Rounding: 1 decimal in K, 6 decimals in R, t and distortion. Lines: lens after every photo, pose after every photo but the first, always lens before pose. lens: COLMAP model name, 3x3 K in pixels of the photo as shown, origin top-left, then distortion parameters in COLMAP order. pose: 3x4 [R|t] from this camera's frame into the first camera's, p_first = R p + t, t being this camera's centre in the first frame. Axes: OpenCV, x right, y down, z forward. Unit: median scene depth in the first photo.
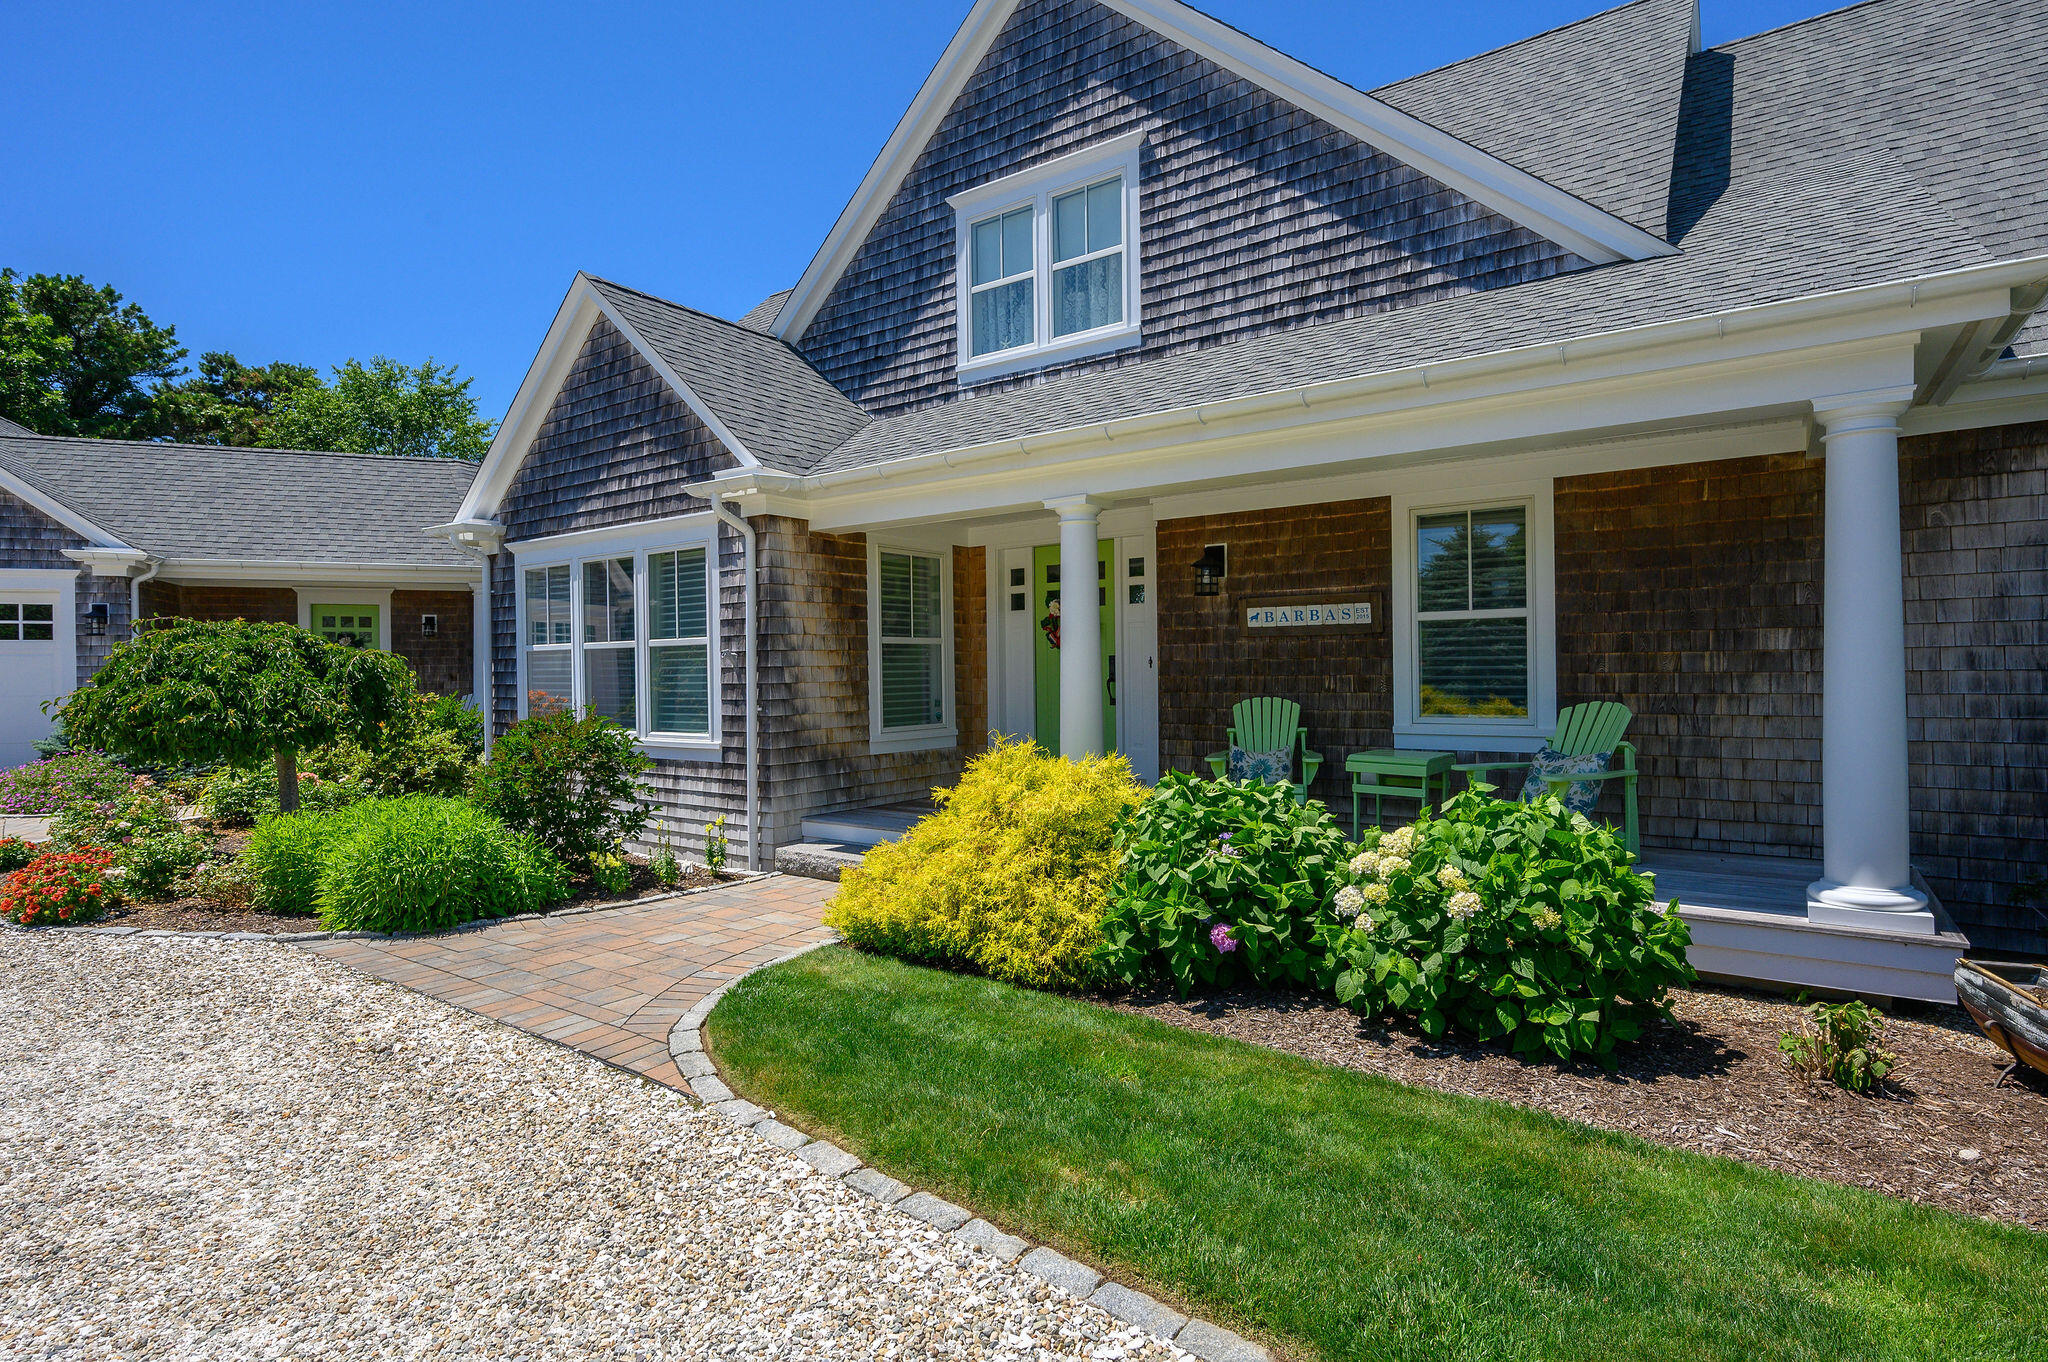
lens RADIAL K [[1127.6, 0, 1023.4], [0, 1127.6, 662.8], [0, 0, 1]] dist [-0.004323, 0.000222]
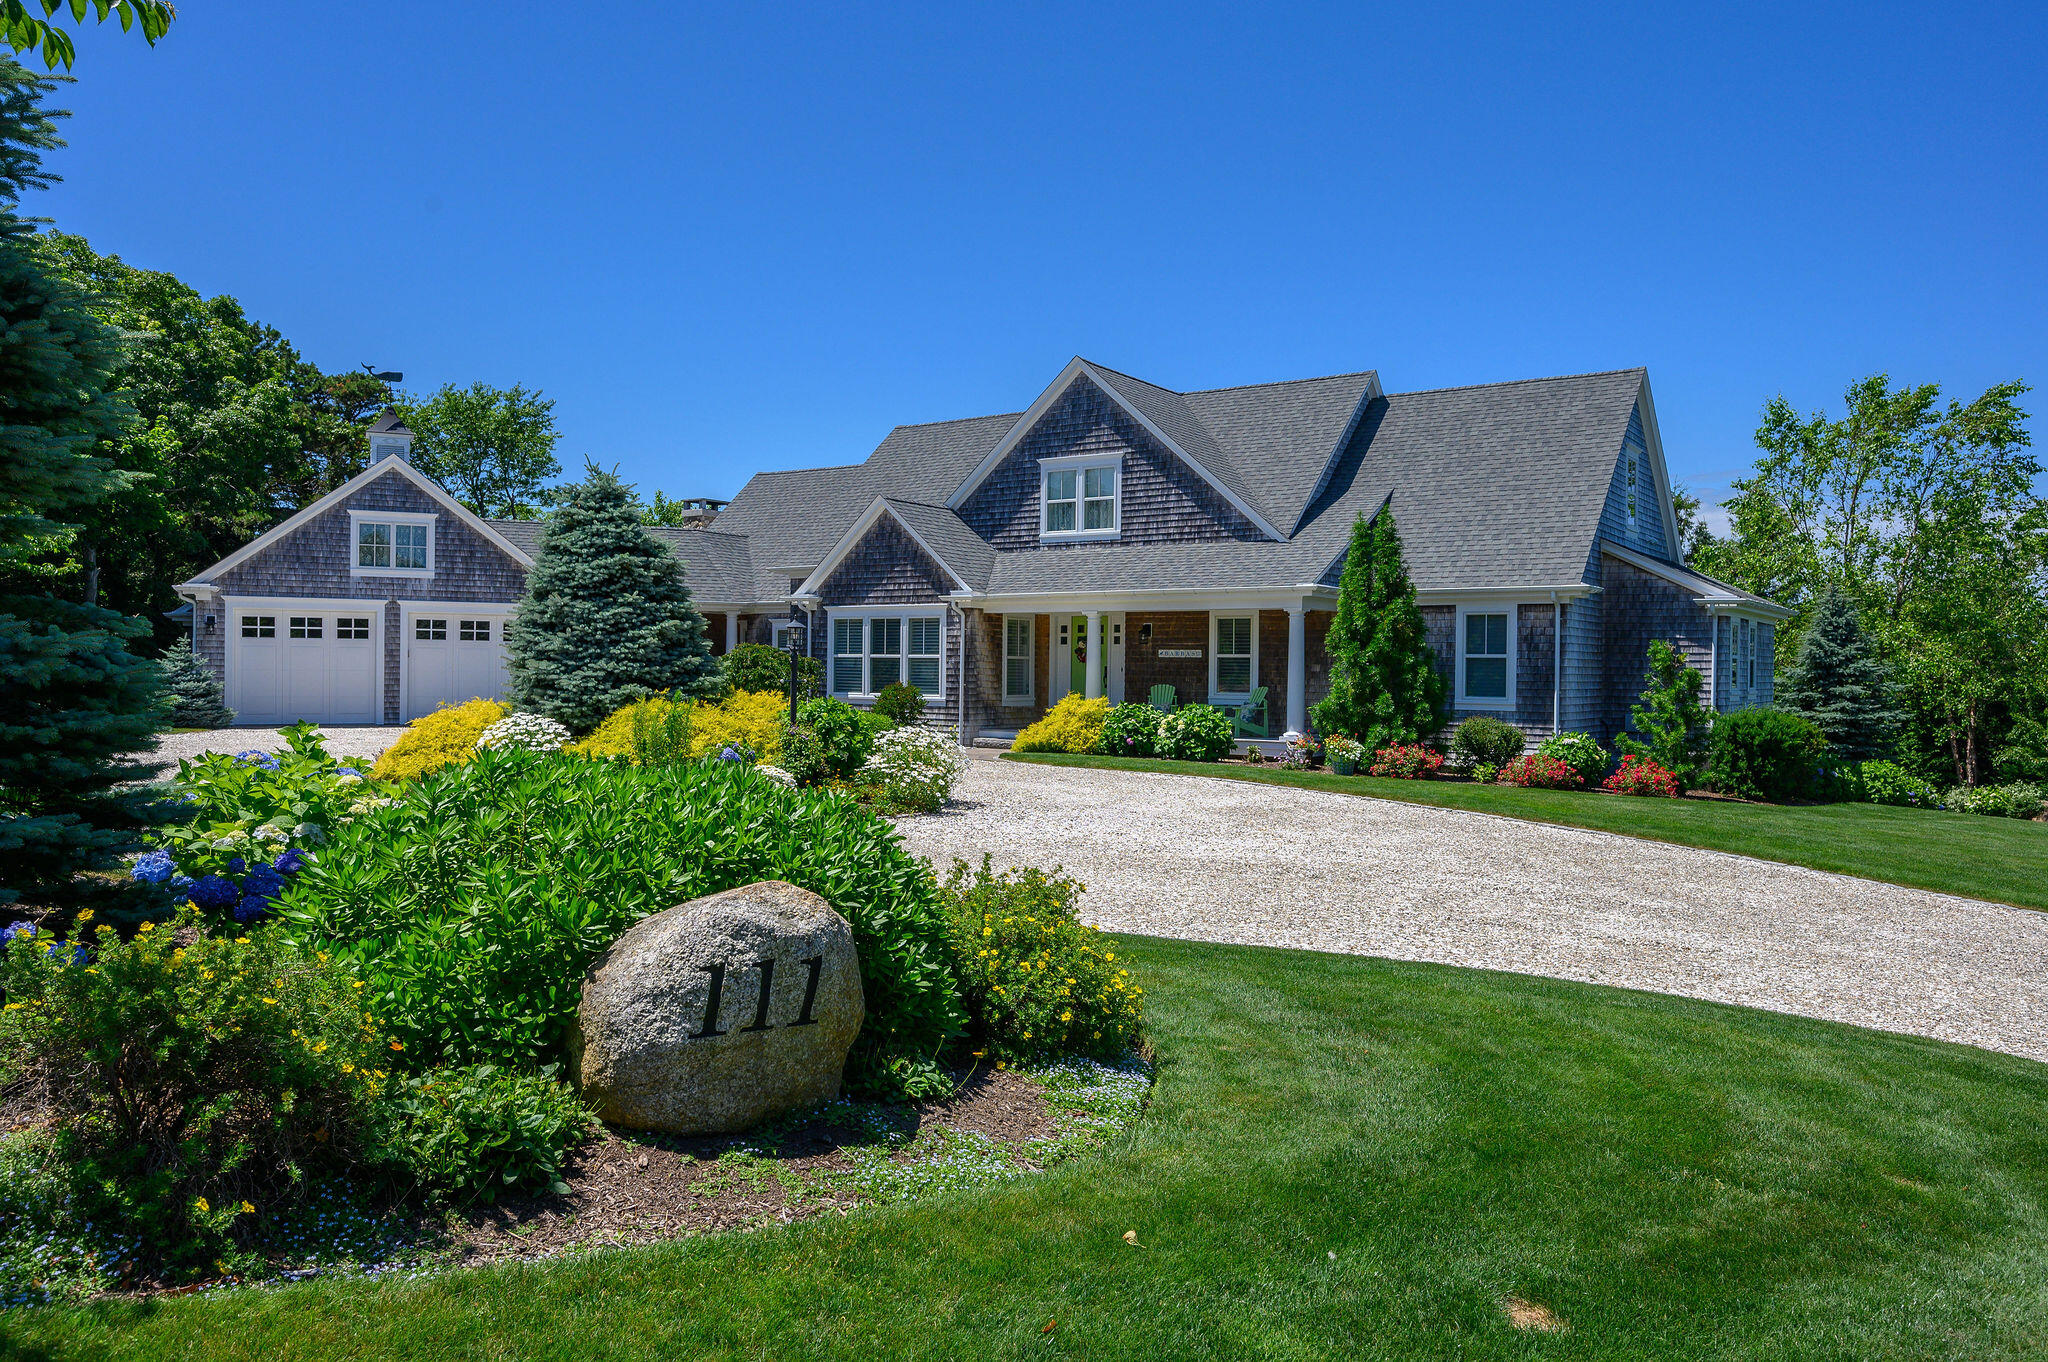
lens RADIAL K [[1127.6, 0, 1023.4], [0, 1127.6, 662.8], [0, 0, 1]] dist [-0.004323, 0.000222]
pose [[0.999712, 0.023956, -0.001381, -0.096205], [-0.023955, 0.999713, 0.000120, -0.010563], [0.001384, -0.000086, 0.999999, -1.441632]]
